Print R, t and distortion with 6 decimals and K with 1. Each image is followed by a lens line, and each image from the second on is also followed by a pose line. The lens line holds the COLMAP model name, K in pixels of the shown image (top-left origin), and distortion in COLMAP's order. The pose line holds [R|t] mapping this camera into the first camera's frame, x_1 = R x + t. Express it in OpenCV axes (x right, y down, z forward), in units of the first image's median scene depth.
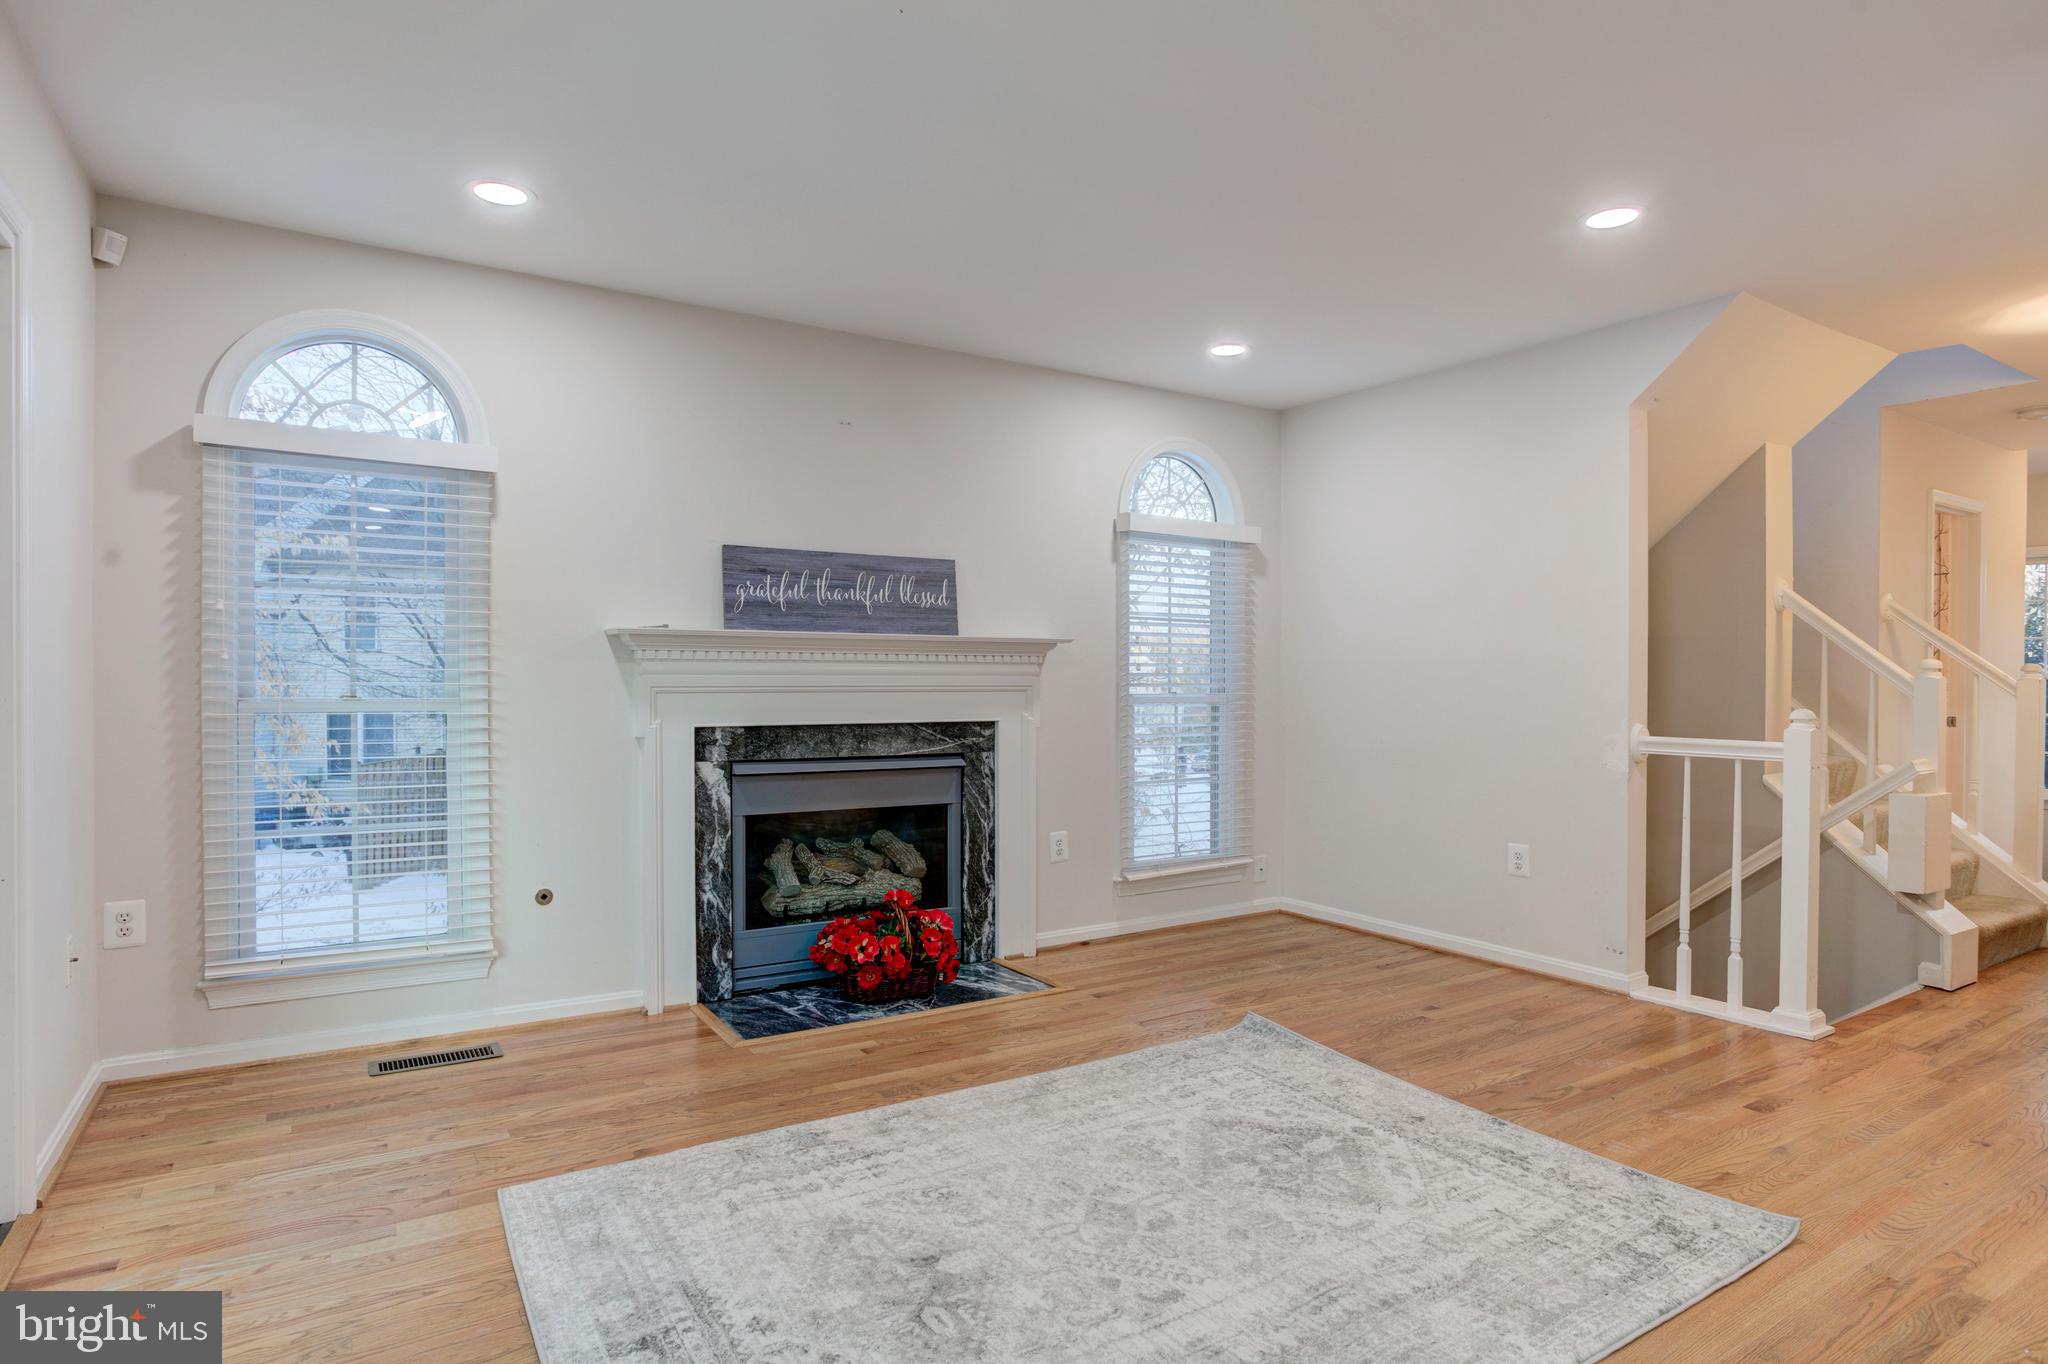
lens RADIAL K [[1133.6, 0, 1086.4], [0, 1133.6, 687.4], [0, 0, 1]] dist [-0.064989, 0.039860]
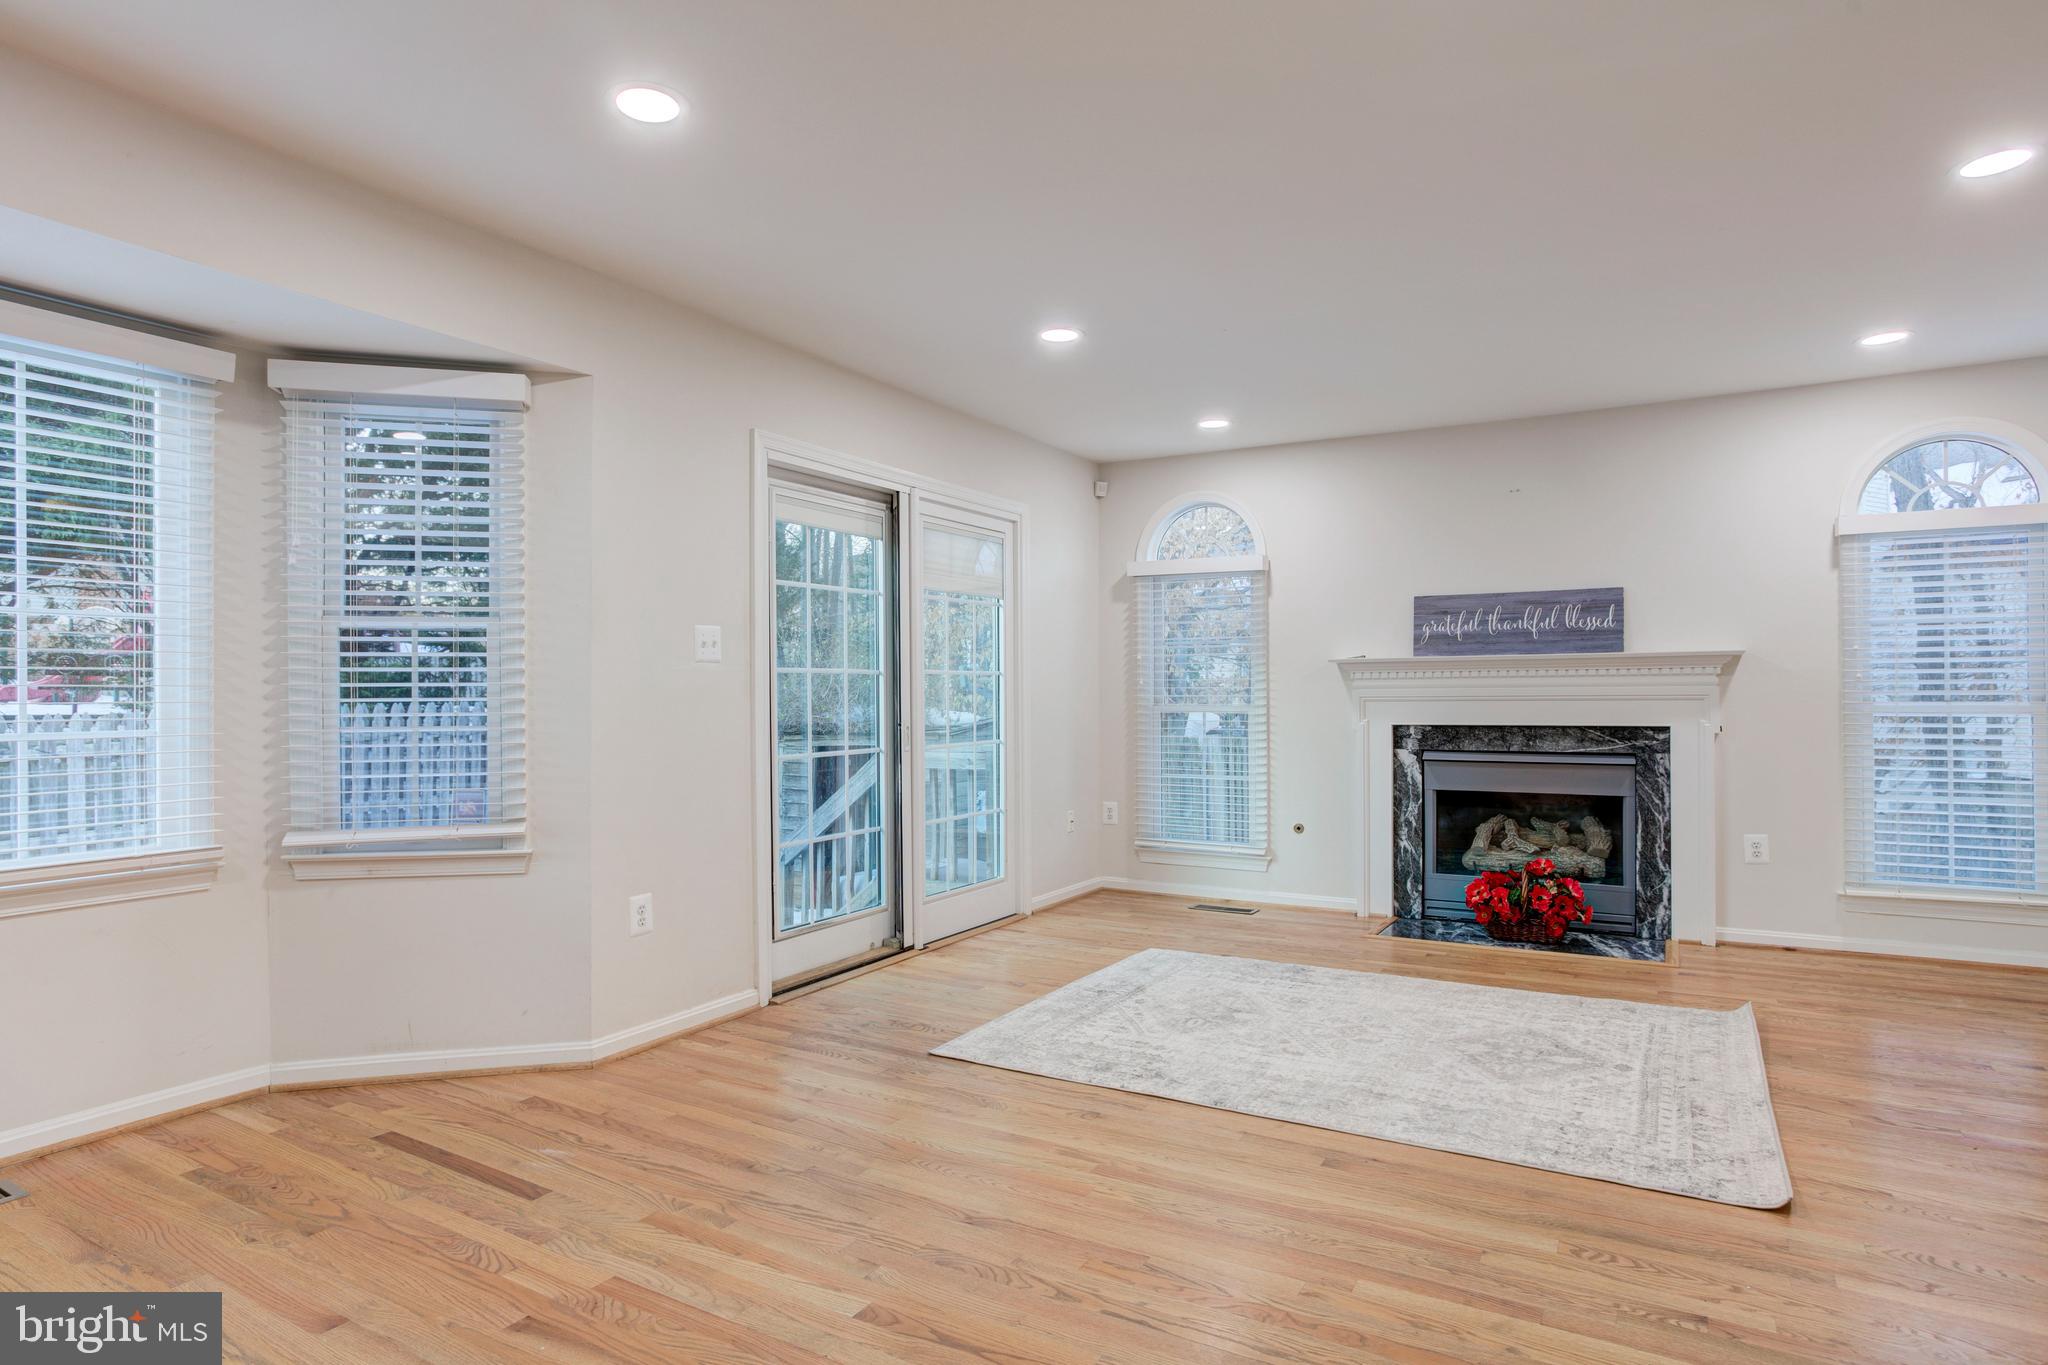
lens RADIAL K [[1070.4, 0, 997.7], [0, 1070.4, 684.7], [0, 0, 1]] dist [-0.067753, 0.038912]
pose [[0.447196, -0.013493, -0.894334, 0.629831], [0.002550, 0.999901, -0.013811, 0.001230], [0.894432, 0.003896, 0.447187, -0.064246]]
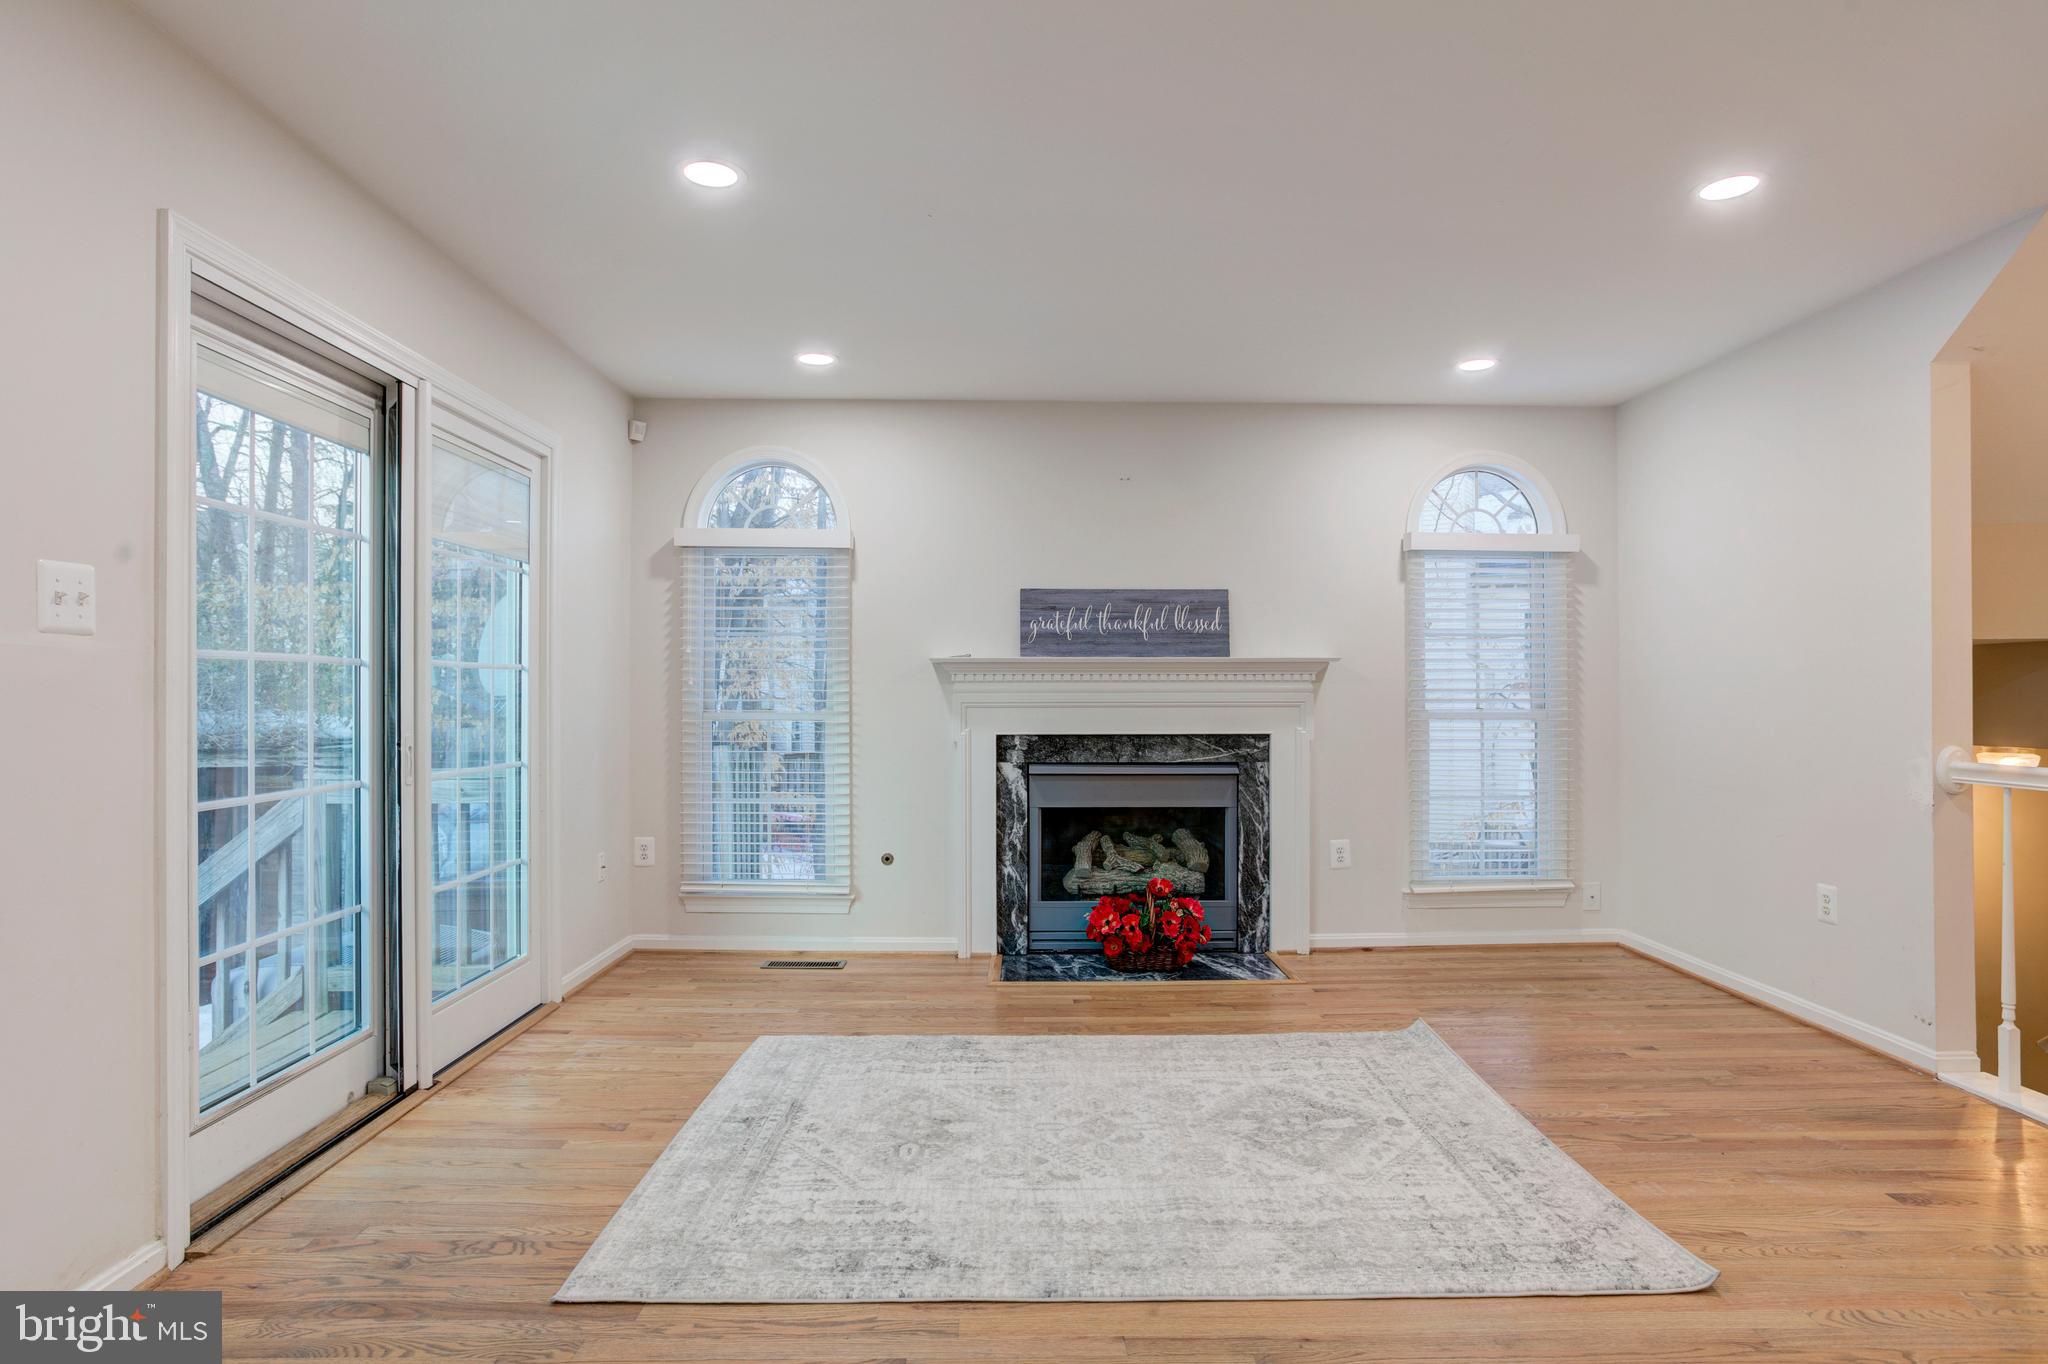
lens RADIAL K [[1133.0, 0, 1002.6], [0, 1133.0, 681.7], [0, 0, 1]] dist [-0.069920, 0.047848]
pose [[0.838939, -0.009993, -0.544134, 0.340895], [-0.000172, 0.999826, -0.018628, -0.000527], [0.544225, 0.015721, 0.838792, -0.062960]]
